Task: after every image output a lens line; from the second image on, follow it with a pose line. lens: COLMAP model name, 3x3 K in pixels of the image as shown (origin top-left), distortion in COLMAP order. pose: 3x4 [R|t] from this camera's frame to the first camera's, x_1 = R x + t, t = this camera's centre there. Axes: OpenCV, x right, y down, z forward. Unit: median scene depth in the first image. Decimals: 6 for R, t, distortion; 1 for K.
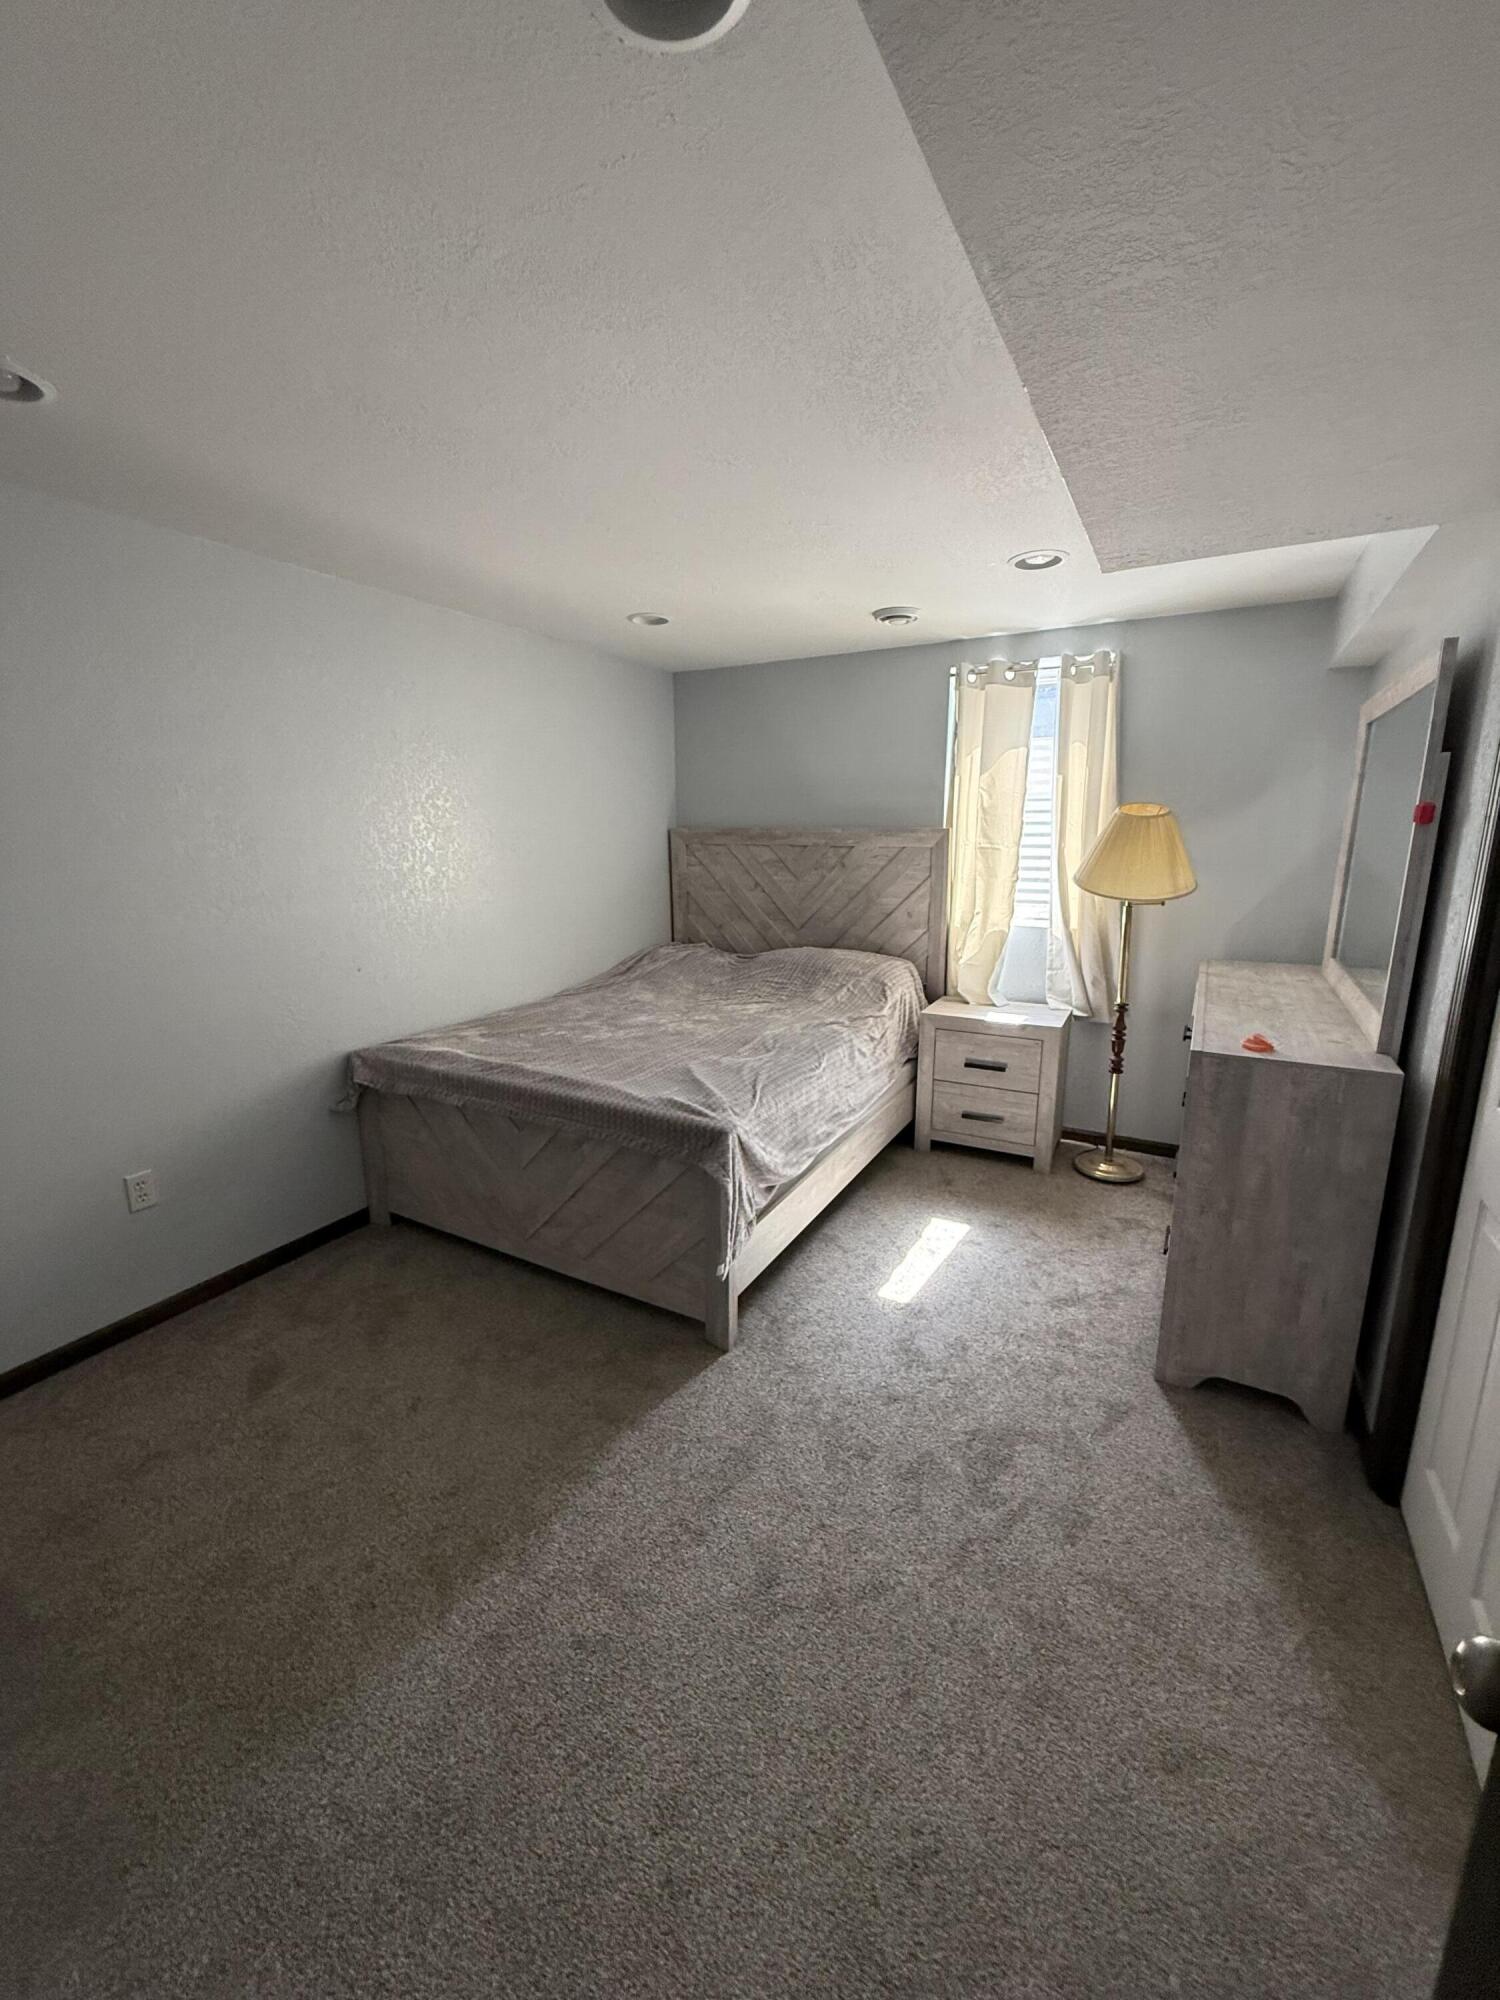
lens RADIAL K [[797.8, 0, 748.7], [0, 797.8, 997.0], [0, 0, 1]] dist [0.000154, 0.000117]
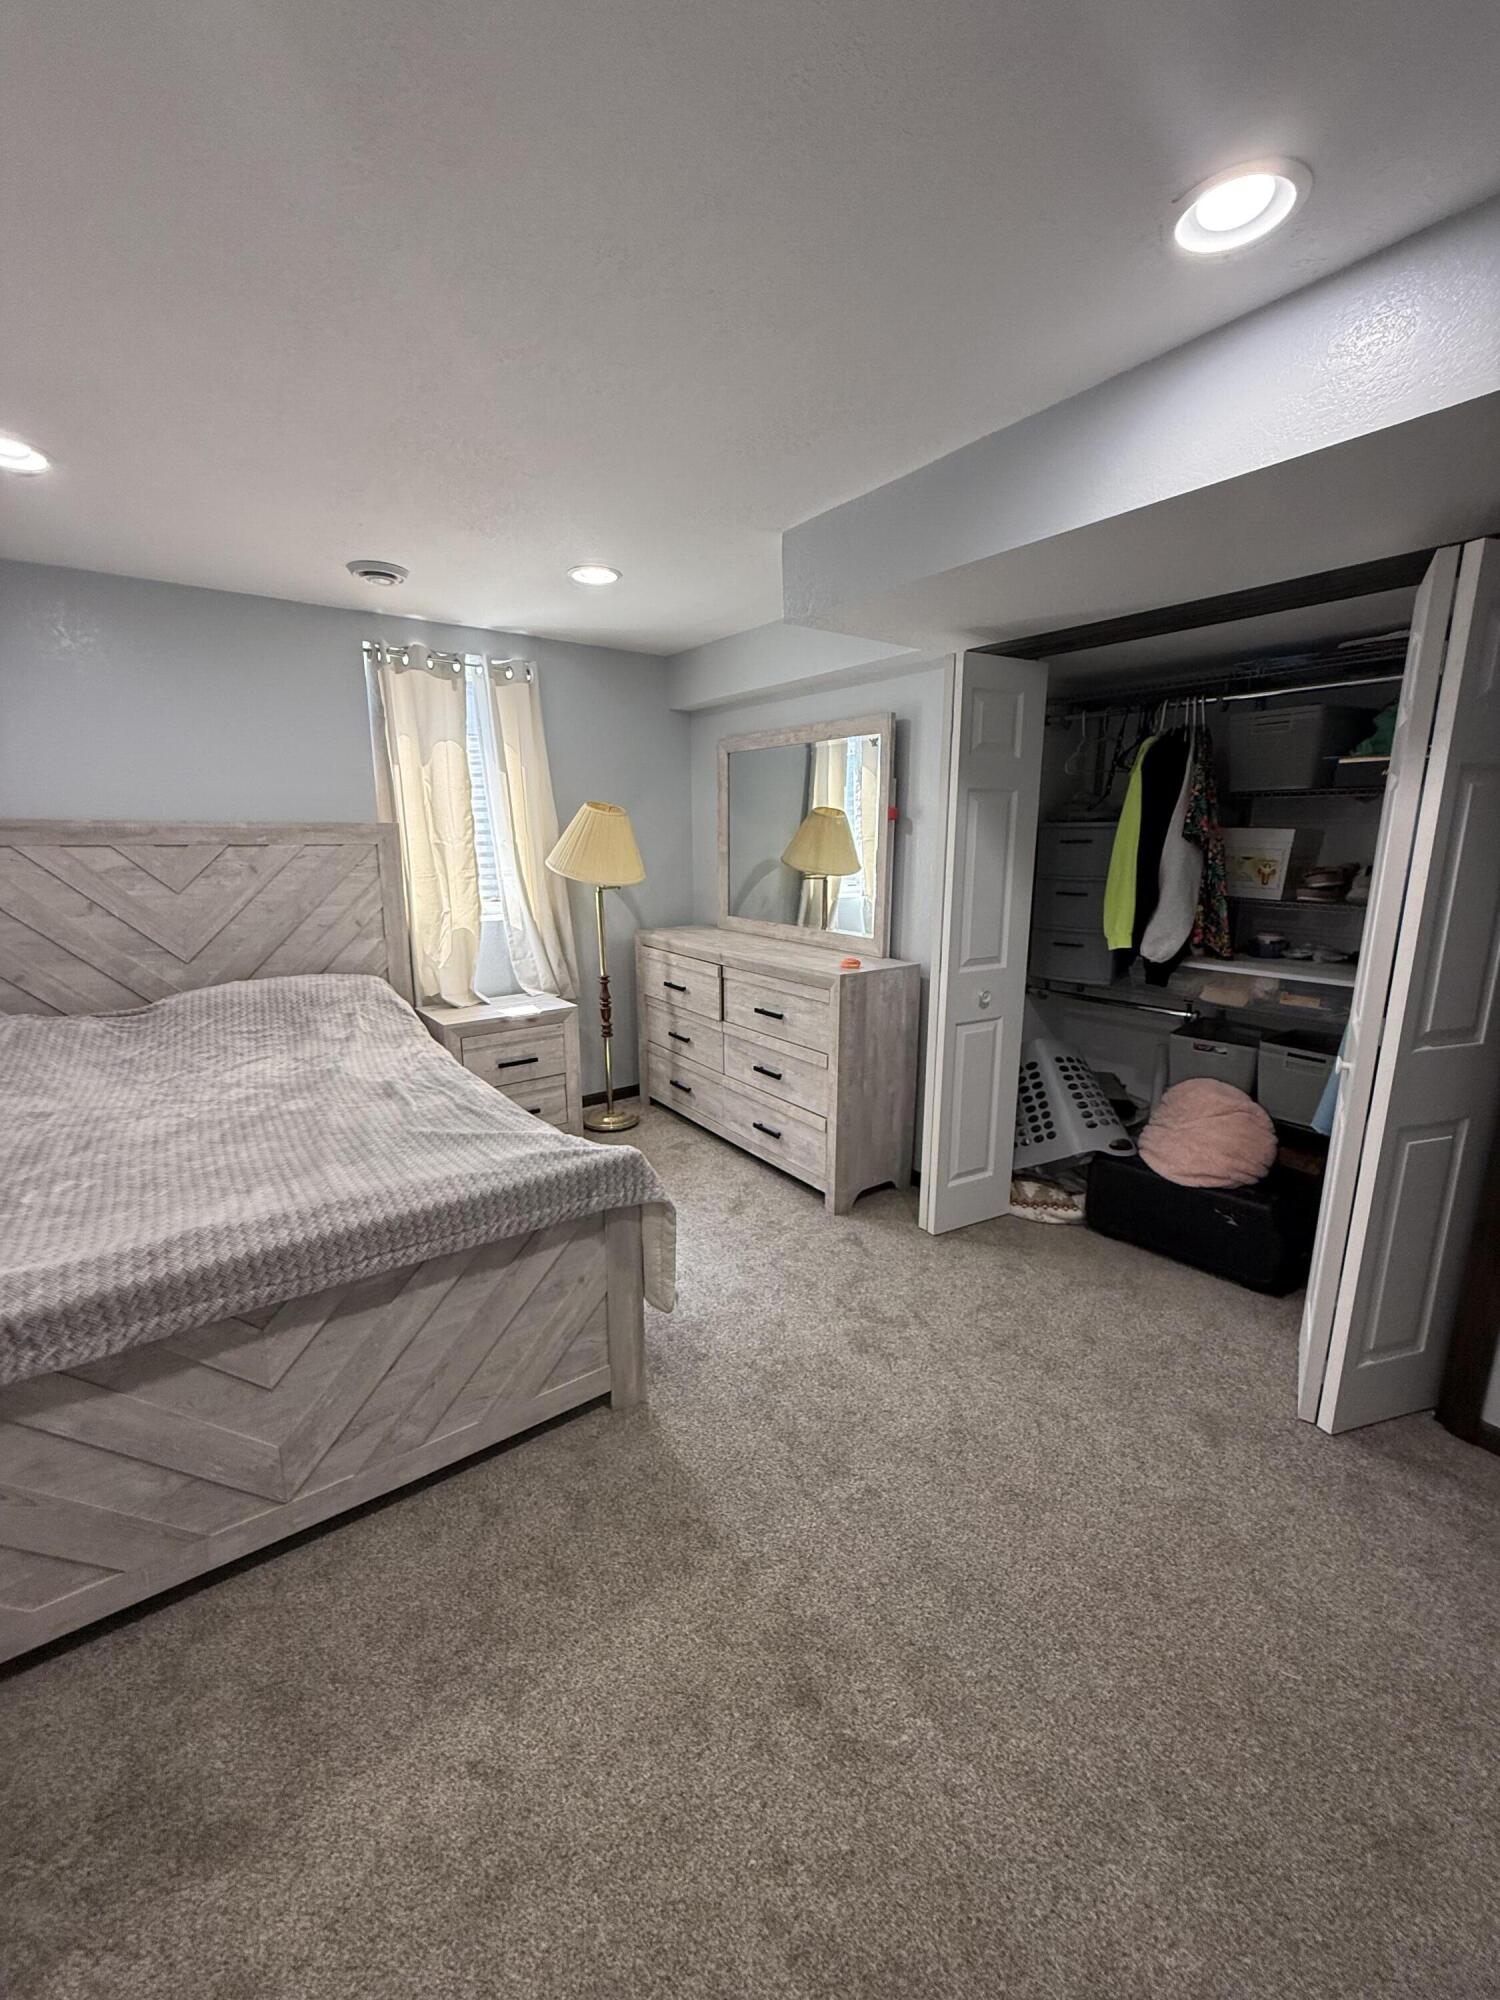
lens RADIAL K [[797.8, 0, 748.7], [0, 797.8, 997.0], [0, 0, 1]] dist [0.000154, 0.000117]
pose [[0.410426, -0.179681, 0.894016, -0.453824], [0.187362, 0.976094, 0.110163, -0.047373], [-0.892438, 0.122290, 0.434279, 0.295433]]
